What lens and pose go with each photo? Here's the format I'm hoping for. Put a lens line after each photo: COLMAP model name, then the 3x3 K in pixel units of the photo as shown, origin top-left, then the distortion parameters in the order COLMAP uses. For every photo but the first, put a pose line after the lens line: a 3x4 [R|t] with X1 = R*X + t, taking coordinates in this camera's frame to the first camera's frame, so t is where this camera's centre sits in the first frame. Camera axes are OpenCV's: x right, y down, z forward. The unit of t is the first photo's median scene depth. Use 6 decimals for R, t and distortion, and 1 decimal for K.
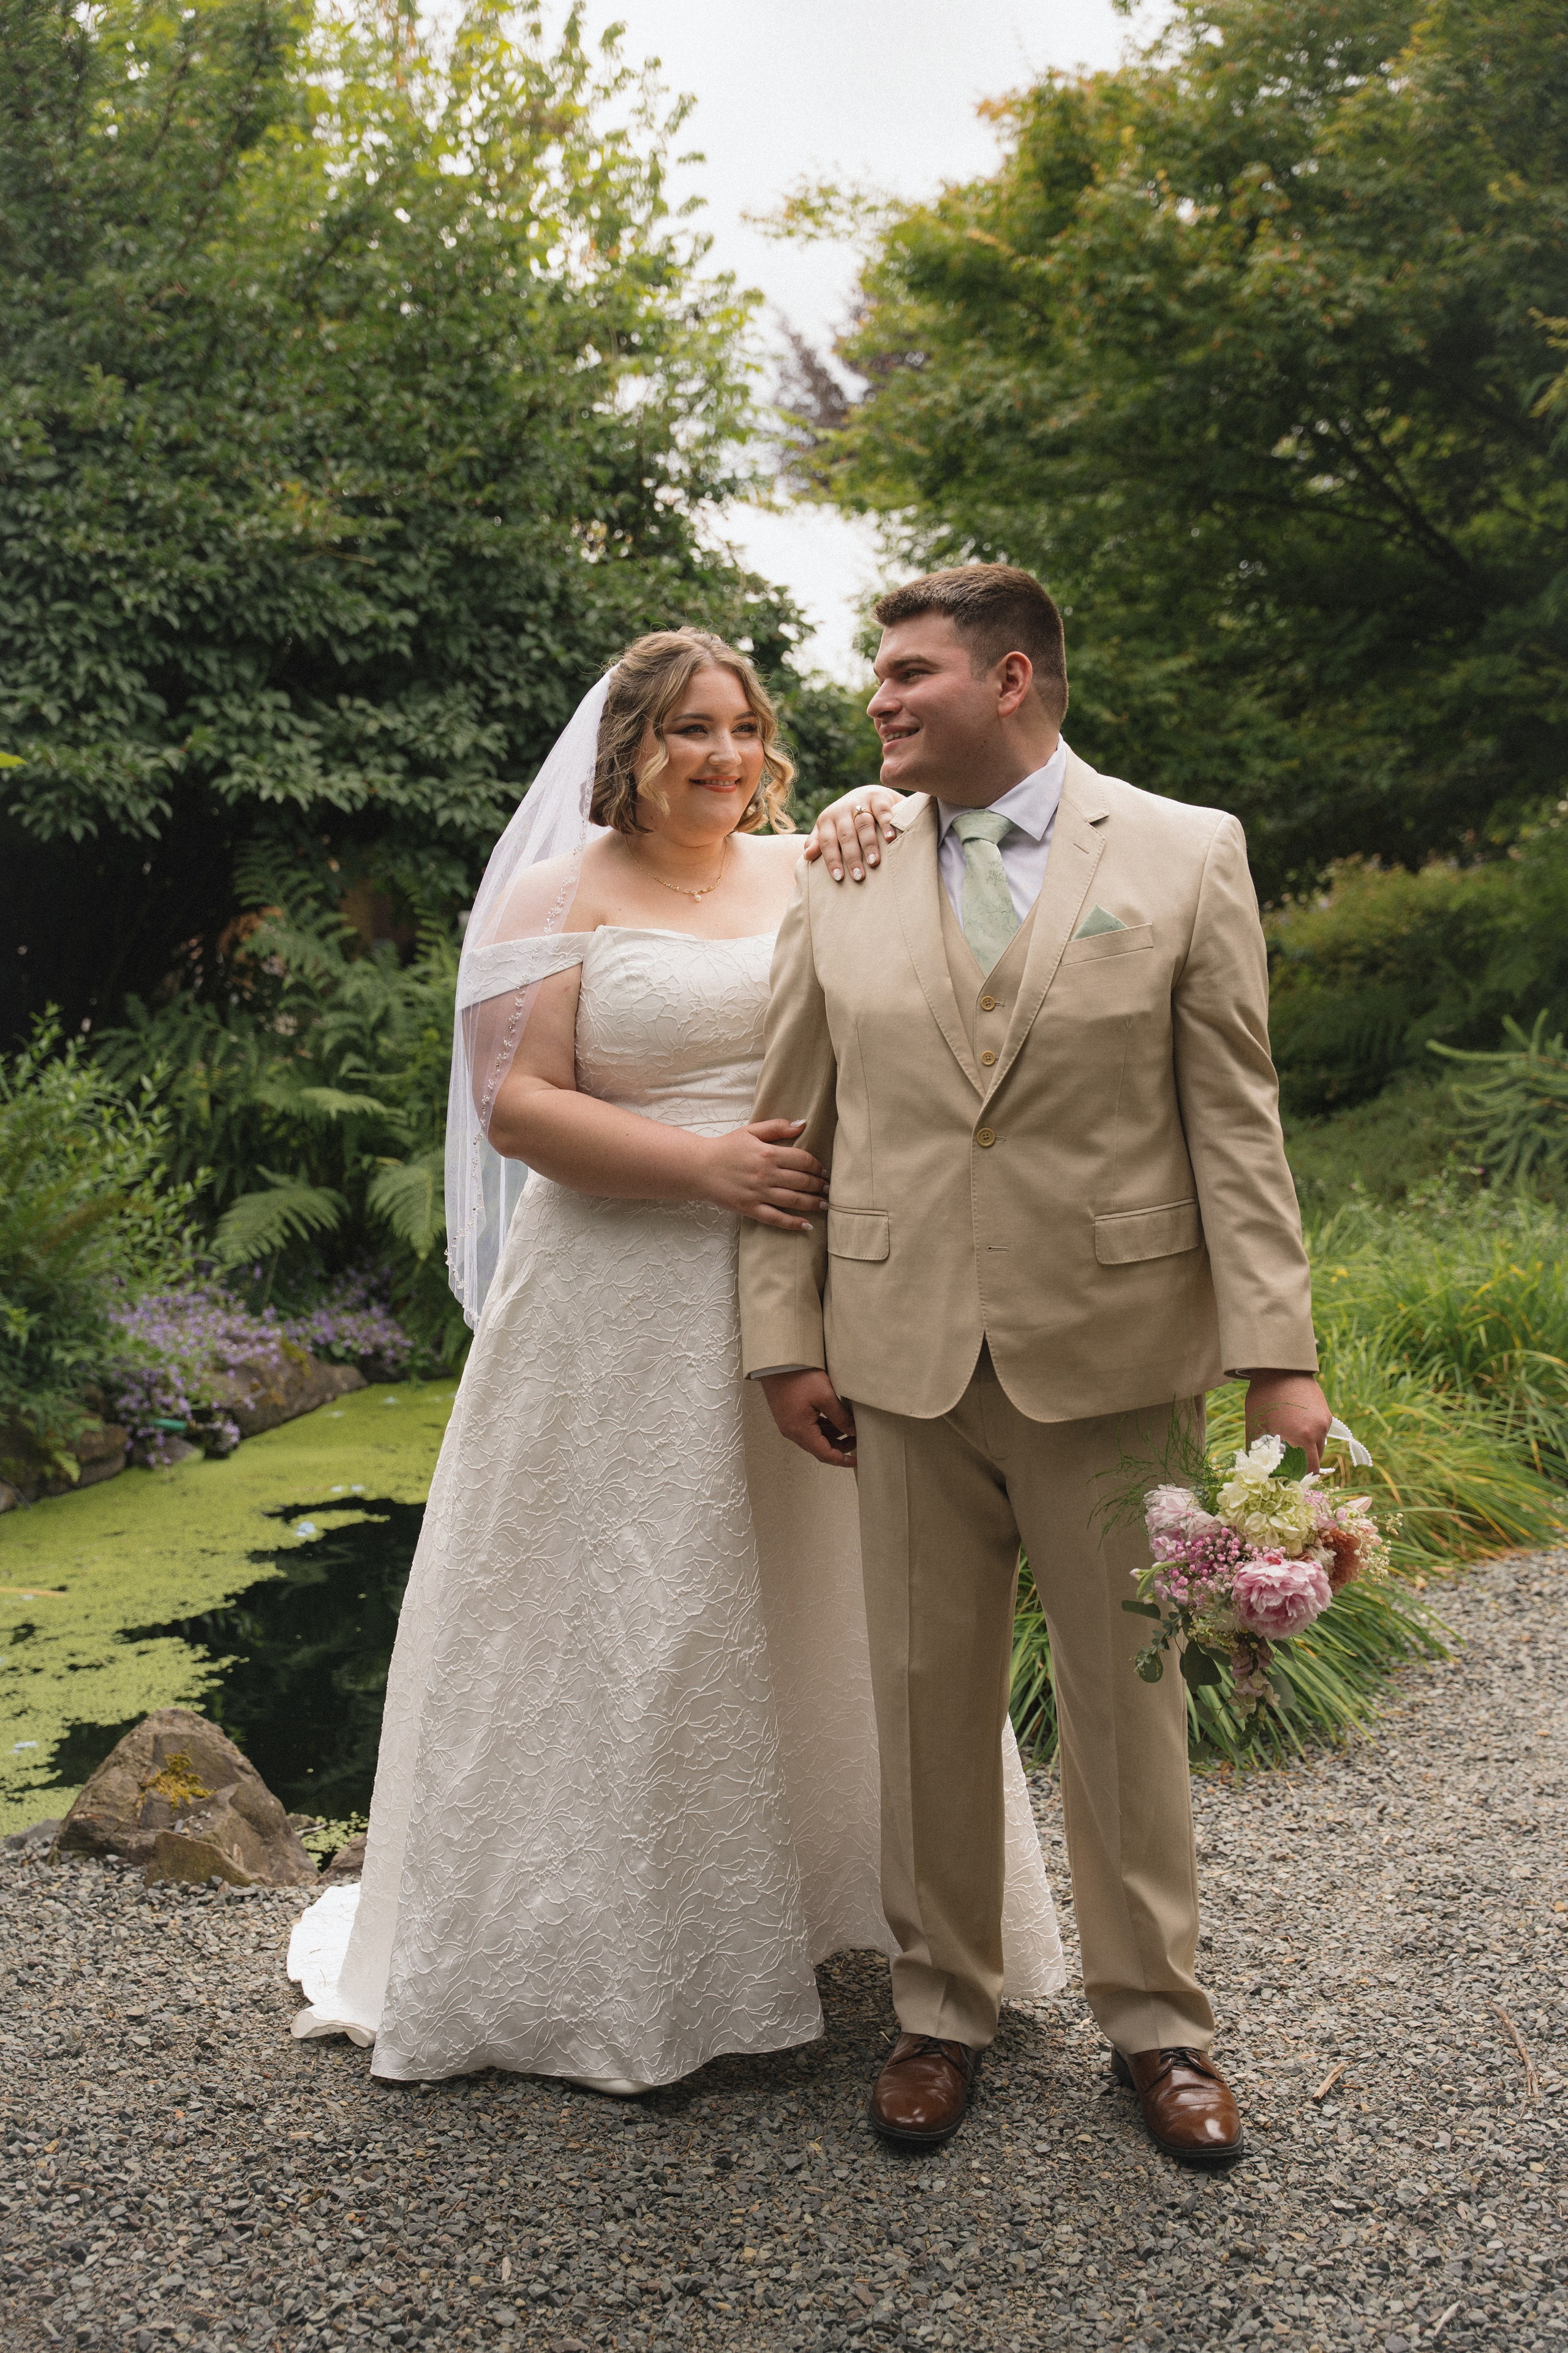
lens RADIAL K [[2784.4, 0, 784.0], [0, 2784.4, 1176.5], [0, 0, 1]] dist [0.003897, 0.276312]
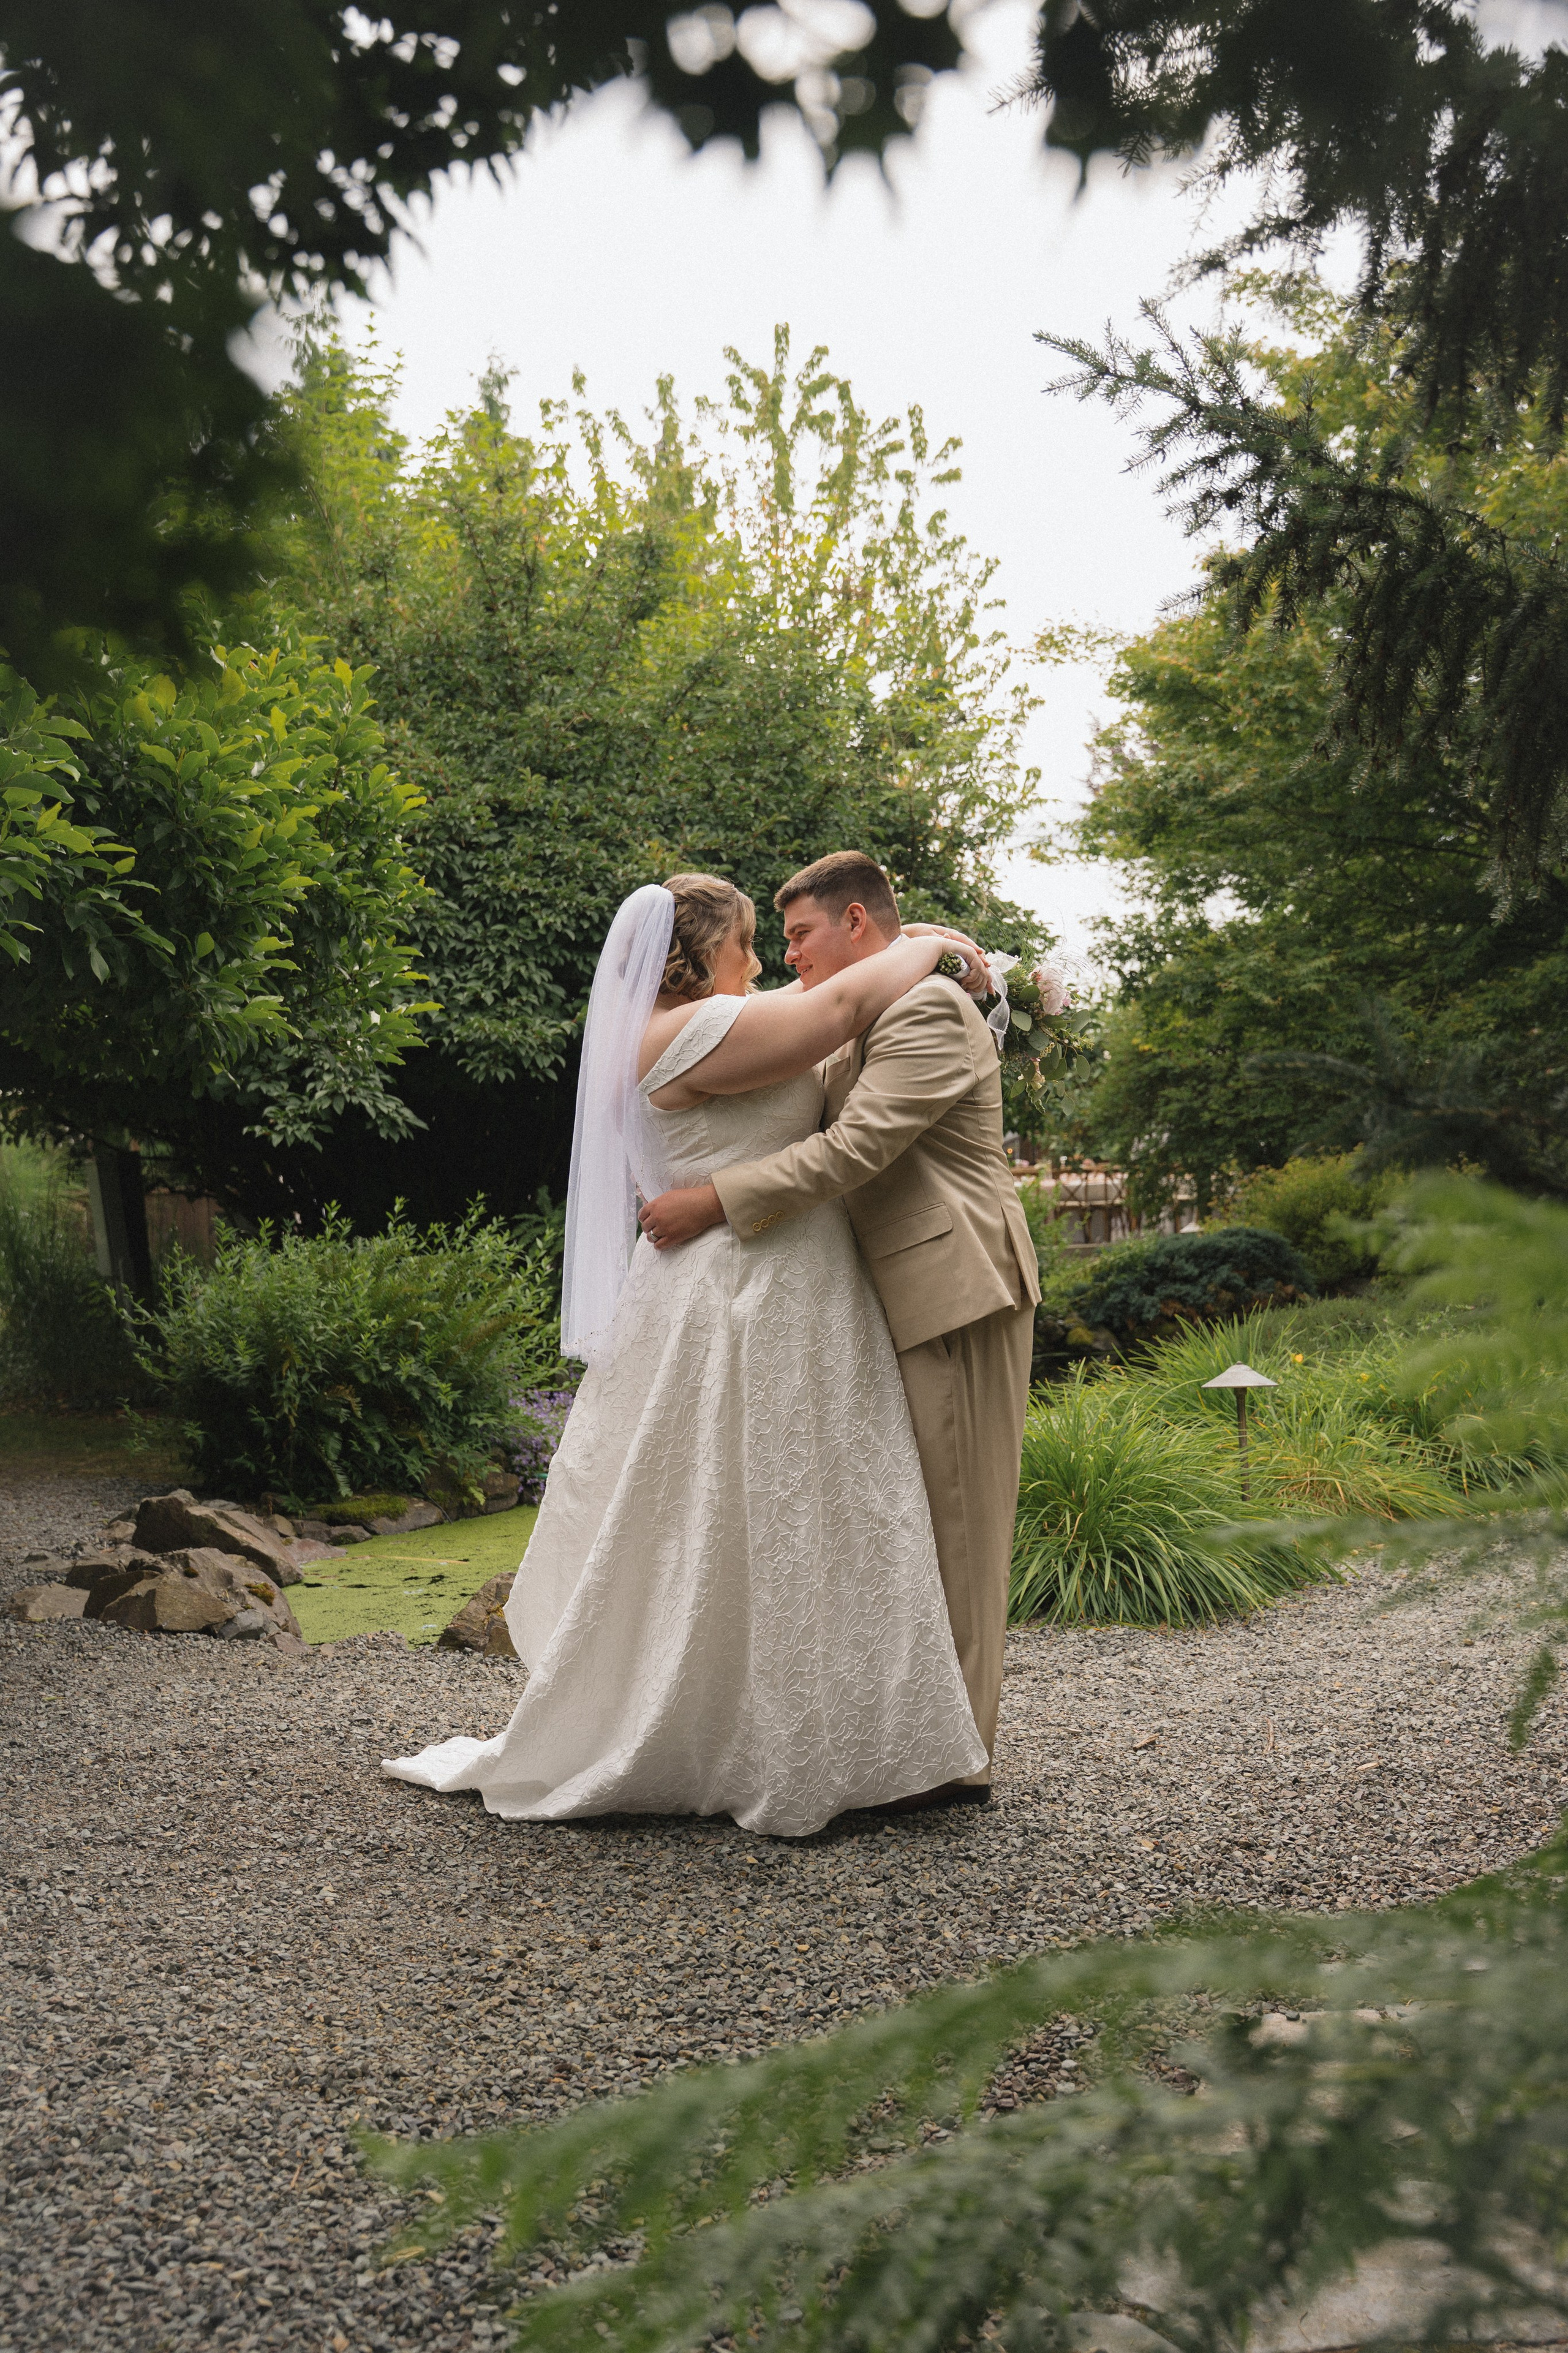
lens RADIAL K [[2385.6, 0, 816.3], [0, 2385.6, 1202.9], [0, 0, 1]] dist [-0.071479, 0.197371]
pose [[0.990202, -0.000336, -0.139641, 0.077094], [-0.013171, 0.995314, -0.095790, 0.054396], [0.139018, 0.096691, 0.985558, -0.184215]]
